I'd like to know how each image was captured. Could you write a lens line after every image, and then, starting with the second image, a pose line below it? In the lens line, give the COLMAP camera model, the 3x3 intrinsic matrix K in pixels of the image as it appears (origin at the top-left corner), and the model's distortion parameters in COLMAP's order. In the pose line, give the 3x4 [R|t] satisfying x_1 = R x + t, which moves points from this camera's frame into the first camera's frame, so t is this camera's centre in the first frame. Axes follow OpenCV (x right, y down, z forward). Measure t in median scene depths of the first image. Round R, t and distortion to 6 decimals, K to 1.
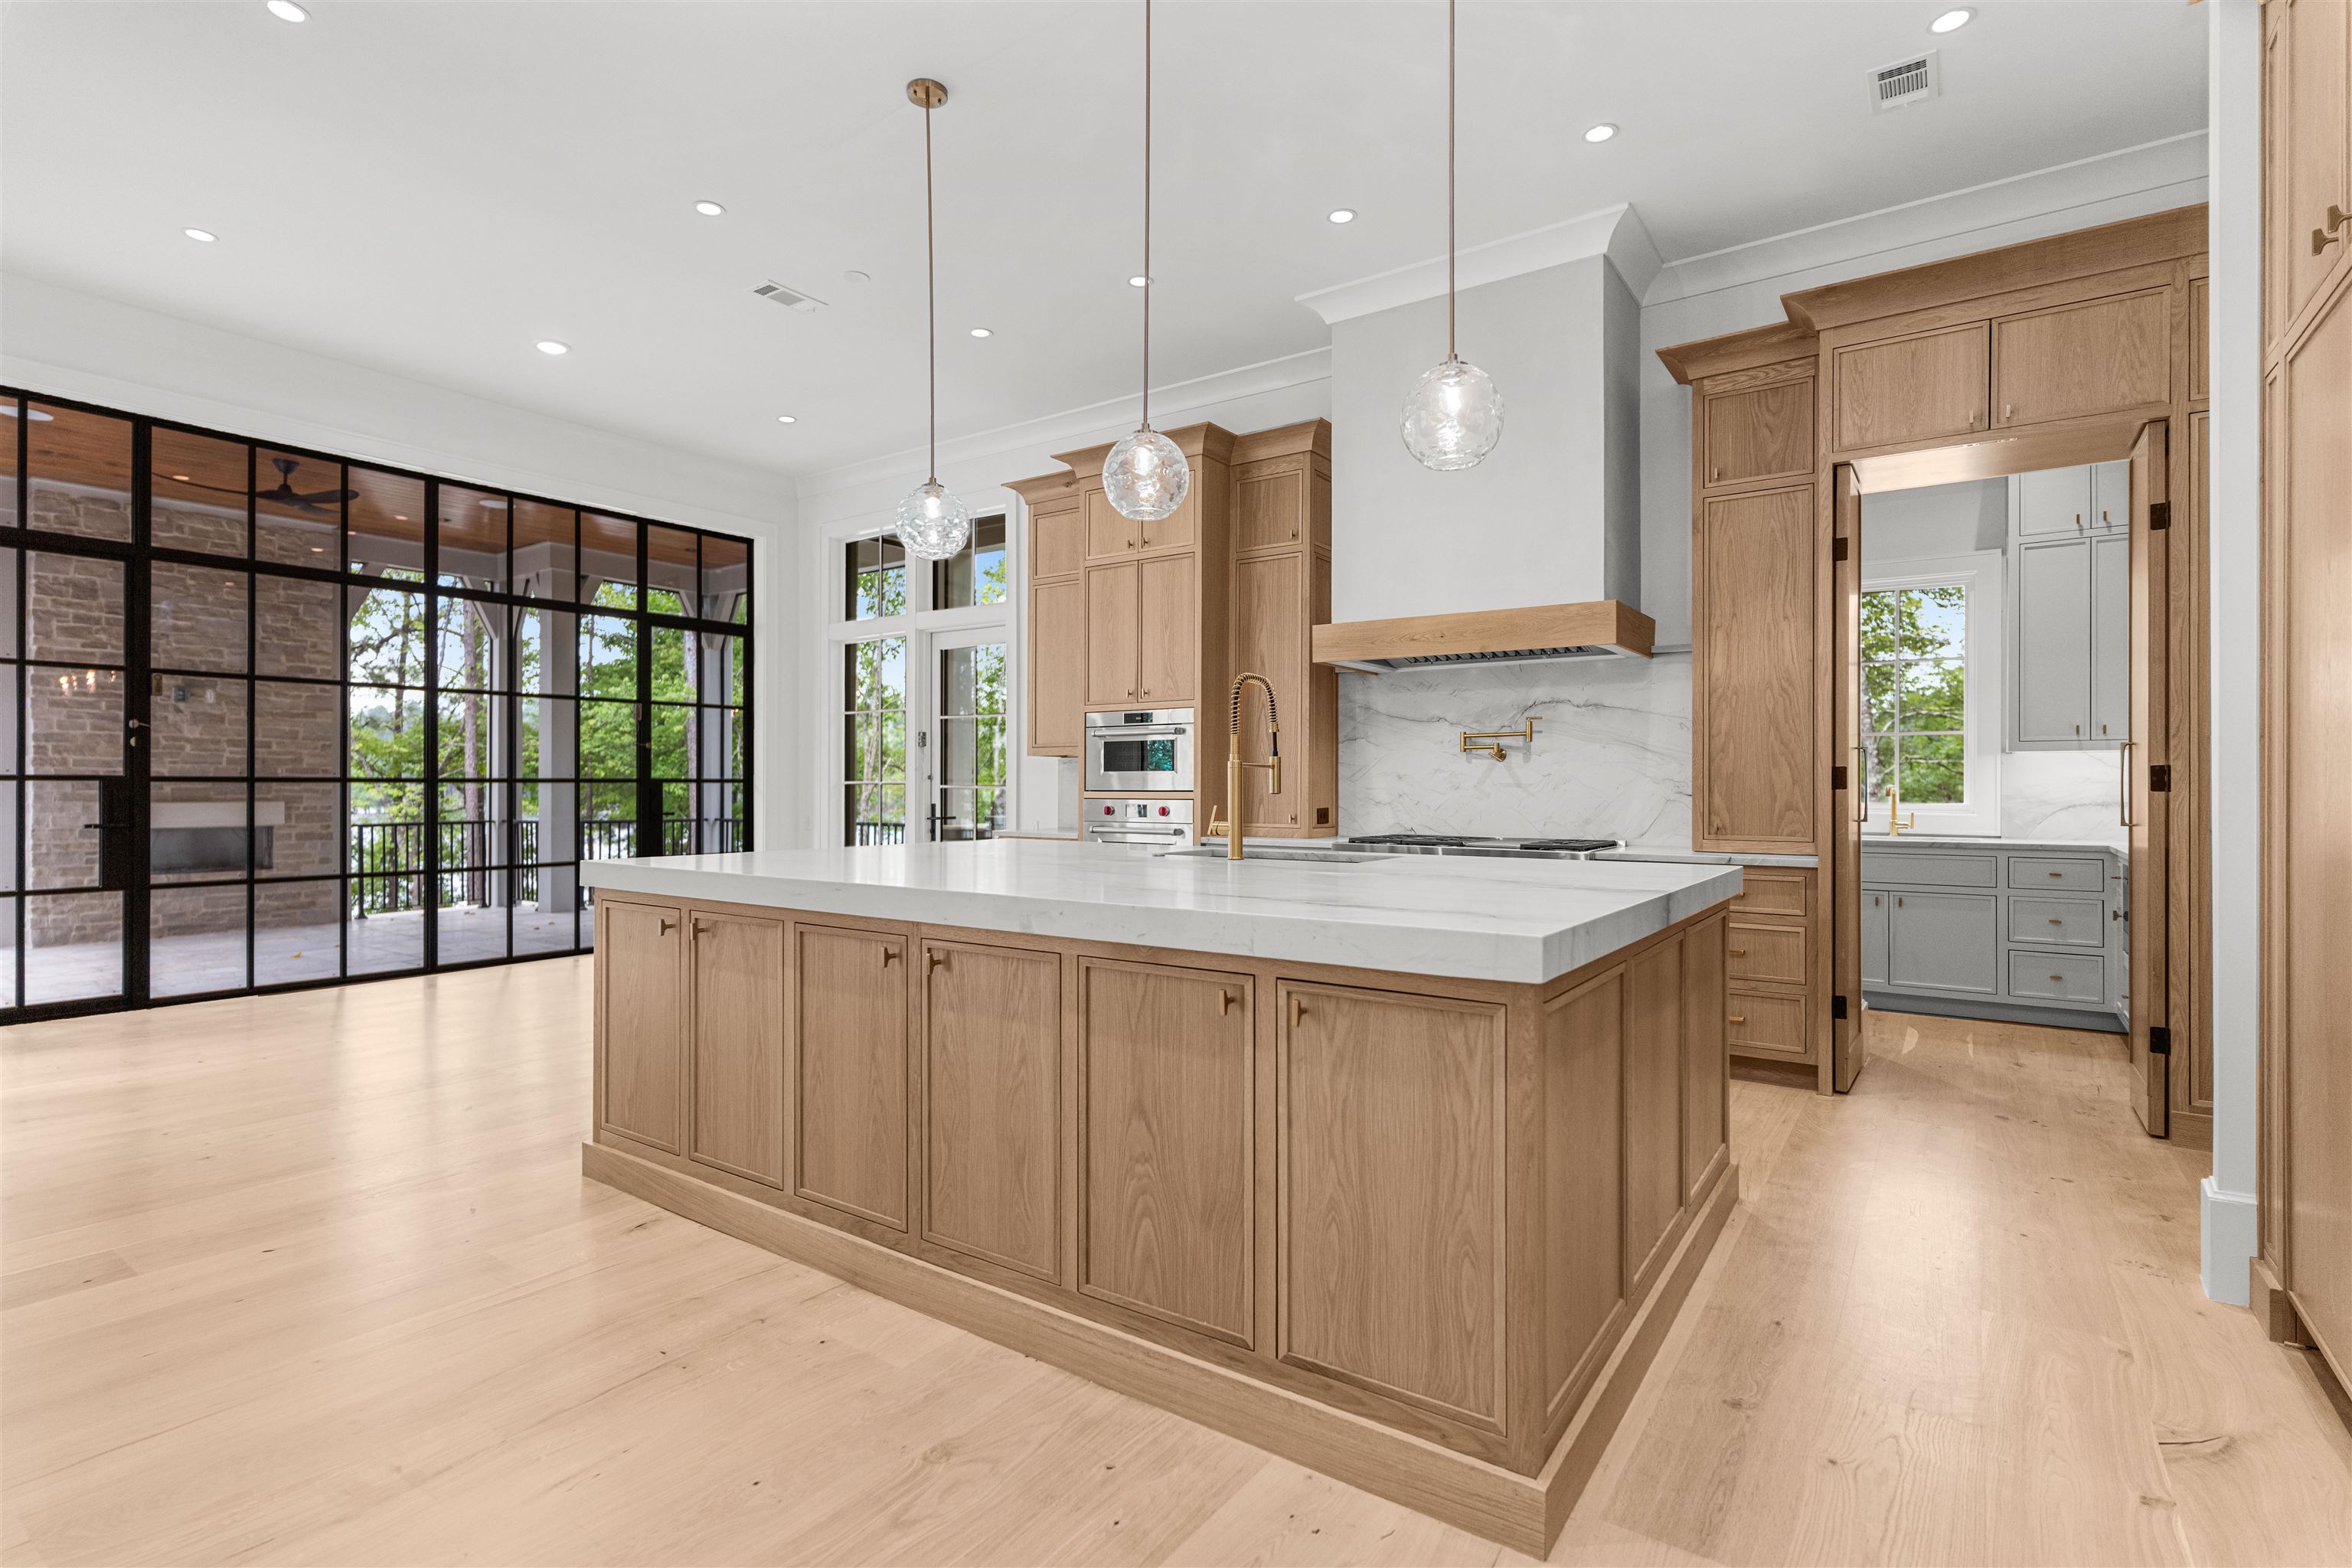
lens RADIAL K [[1127.7, 0, 1174.7], [0, 1127.7, 786.7], [0, 0, 1]] dist [-0.000301, -0.000119]
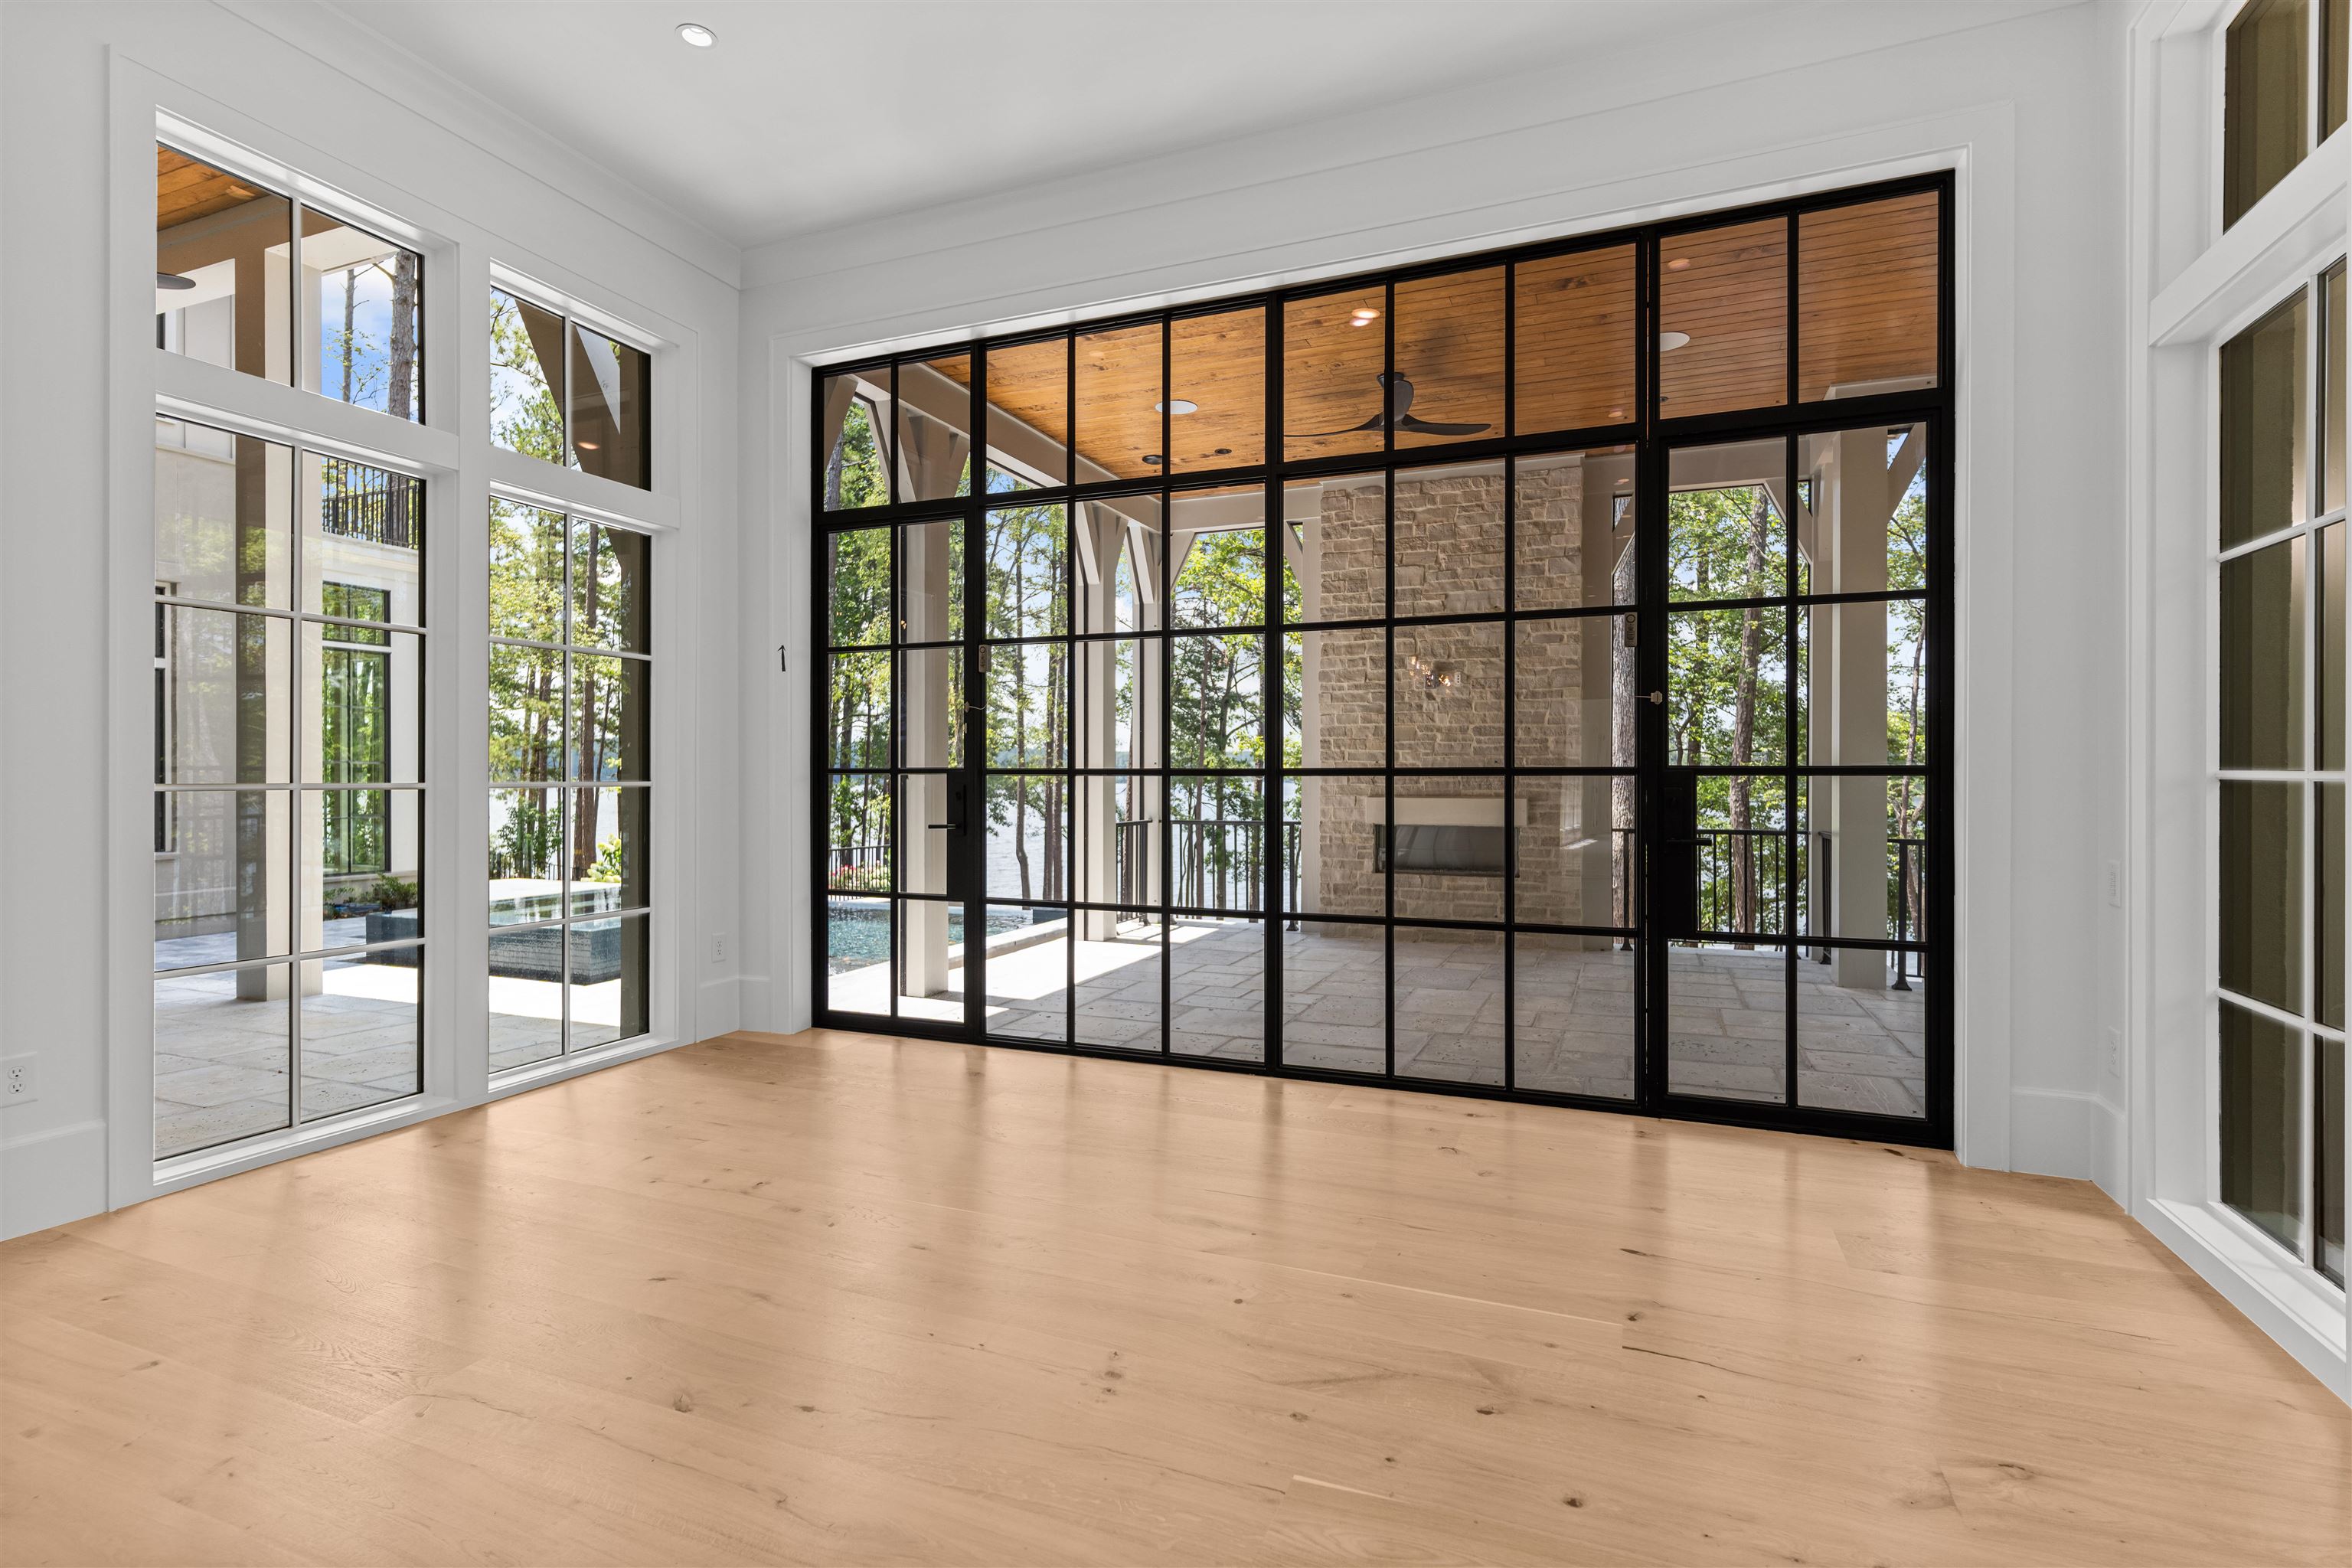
lens RADIAL K [[1127.7, 0, 1161.0], [0, 1127.7, 785.3], [0, 0, 1]] dist [-0.000301, -0.000119]
pose [[0.230596, 0.005094, -0.973036, -0.043263], [0.000780, 0.999985, 0.005420, -0.001276], [0.973049, -0.002009, 0.230589, 0.611098]]
